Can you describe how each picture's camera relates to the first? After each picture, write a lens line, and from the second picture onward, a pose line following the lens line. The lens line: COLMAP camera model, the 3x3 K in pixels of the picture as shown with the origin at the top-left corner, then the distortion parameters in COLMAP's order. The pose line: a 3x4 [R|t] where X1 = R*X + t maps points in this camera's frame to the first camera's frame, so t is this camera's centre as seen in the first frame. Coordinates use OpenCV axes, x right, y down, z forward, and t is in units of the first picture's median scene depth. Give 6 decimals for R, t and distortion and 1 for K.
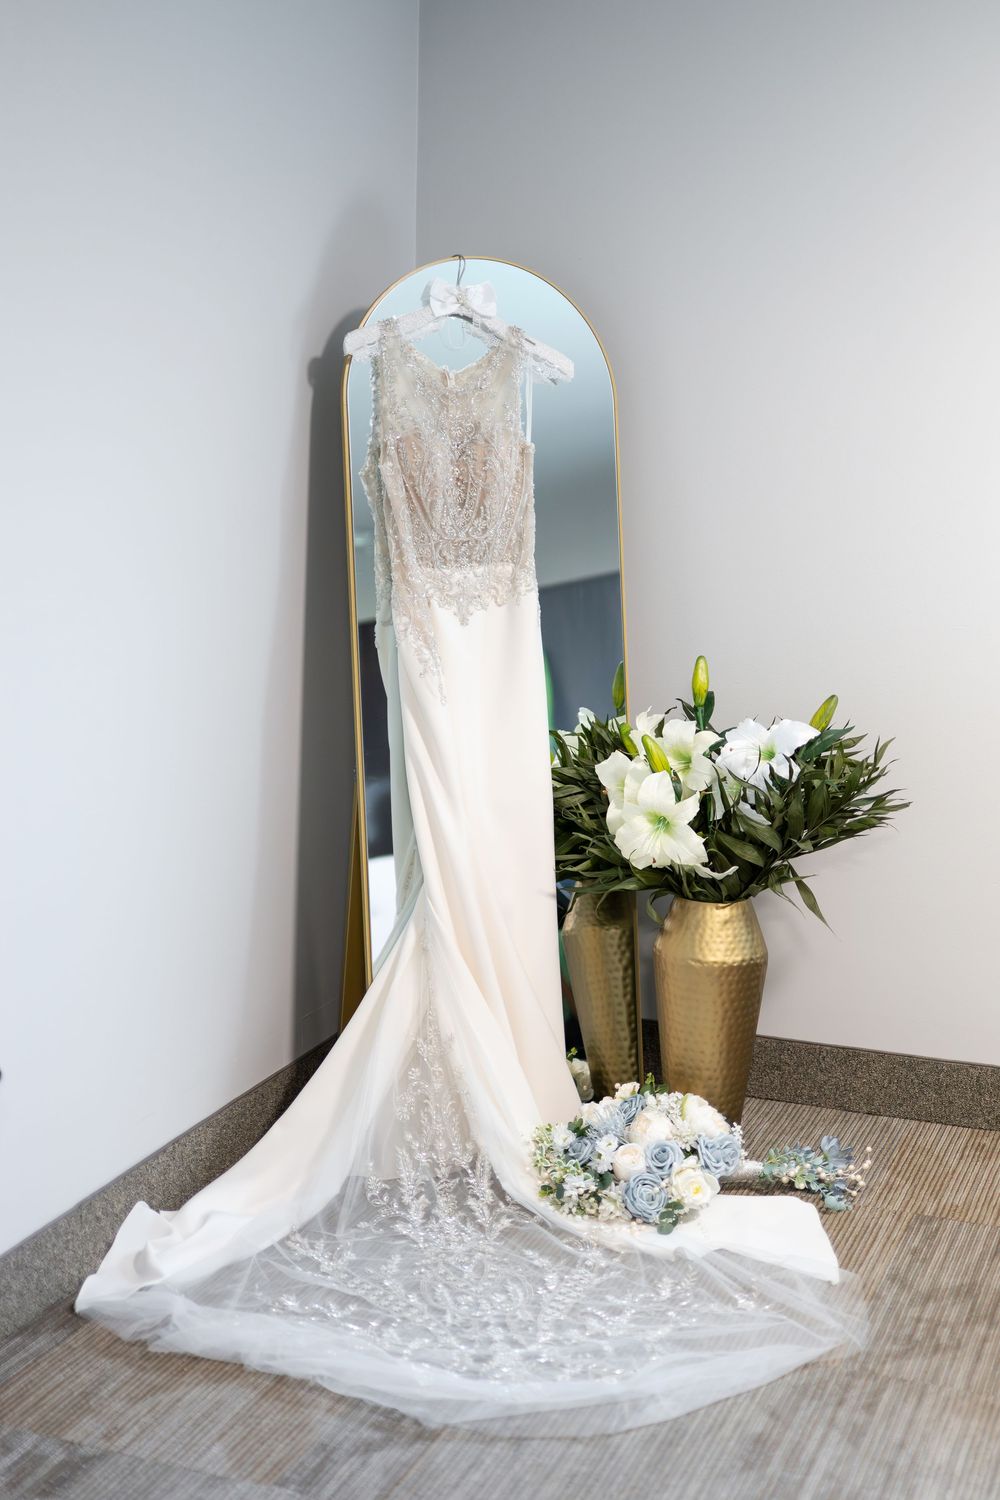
lens RADIAL K [[2145.7, 0, 524.7], [0, 2145.7, 758.4], [0, 0, 1]] dist [-0.036661, 0.028515]
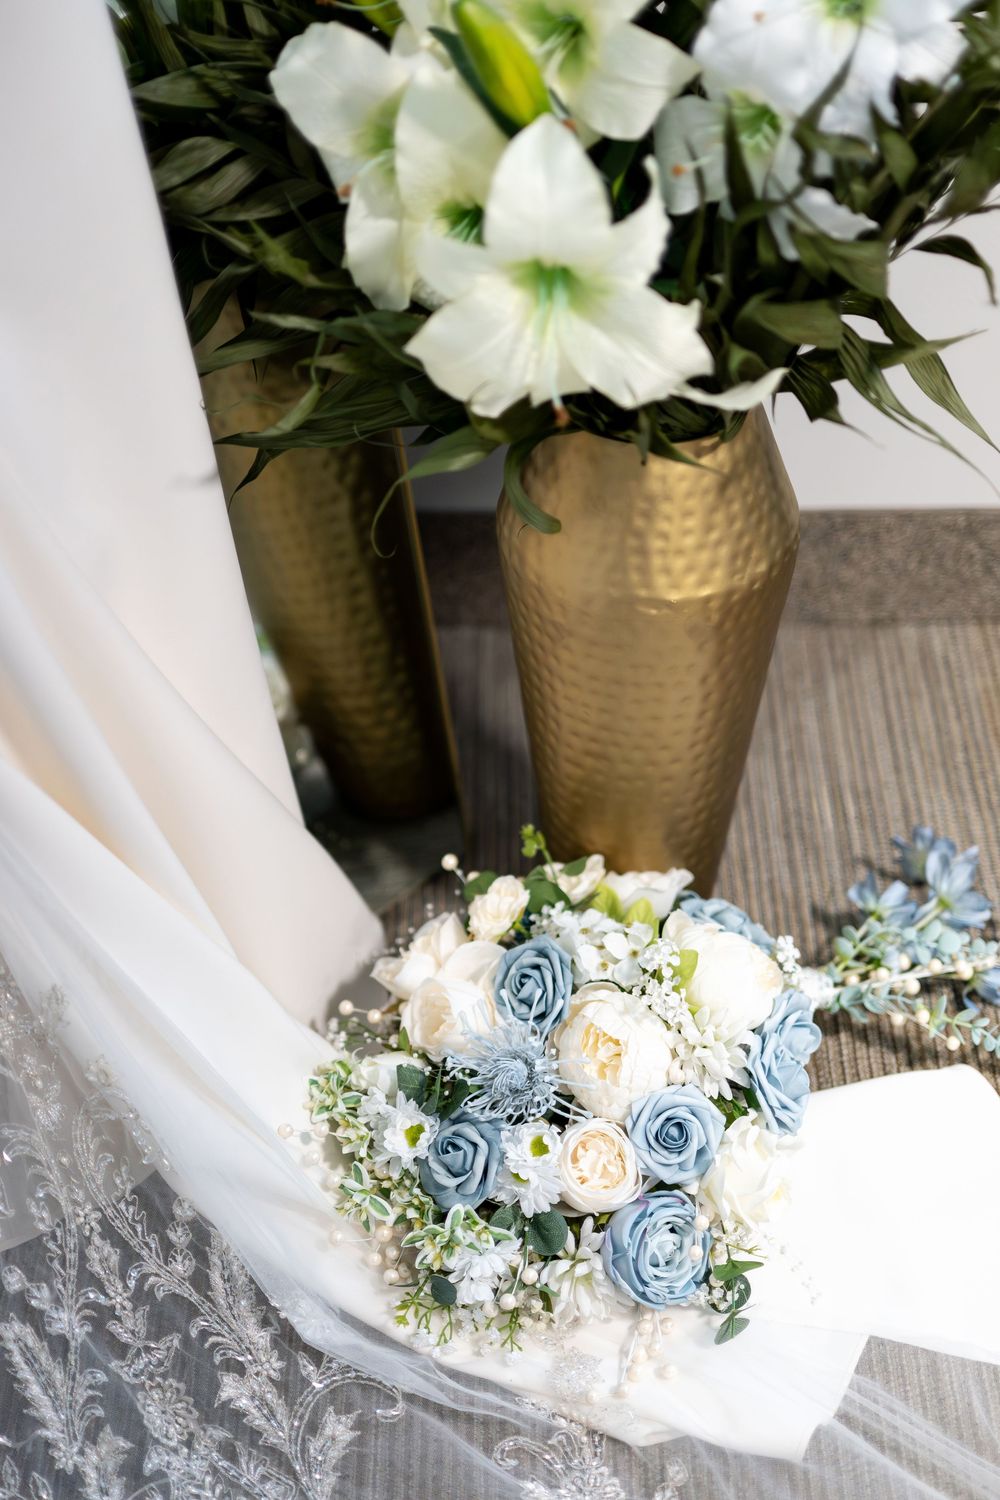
lens RADIAL K [[2145.7, 0, 524.7], [0, 2145.7, 758.4], [0, 0, 1]] dist [-0.036661, 0.028515]
pose [[0.935476, -0.263256, 0.235757, -0.035119], [0.093189, 0.827280, 0.554008, -0.089932], [-0.340883, -0.496291, 0.798432, 0.714843]]
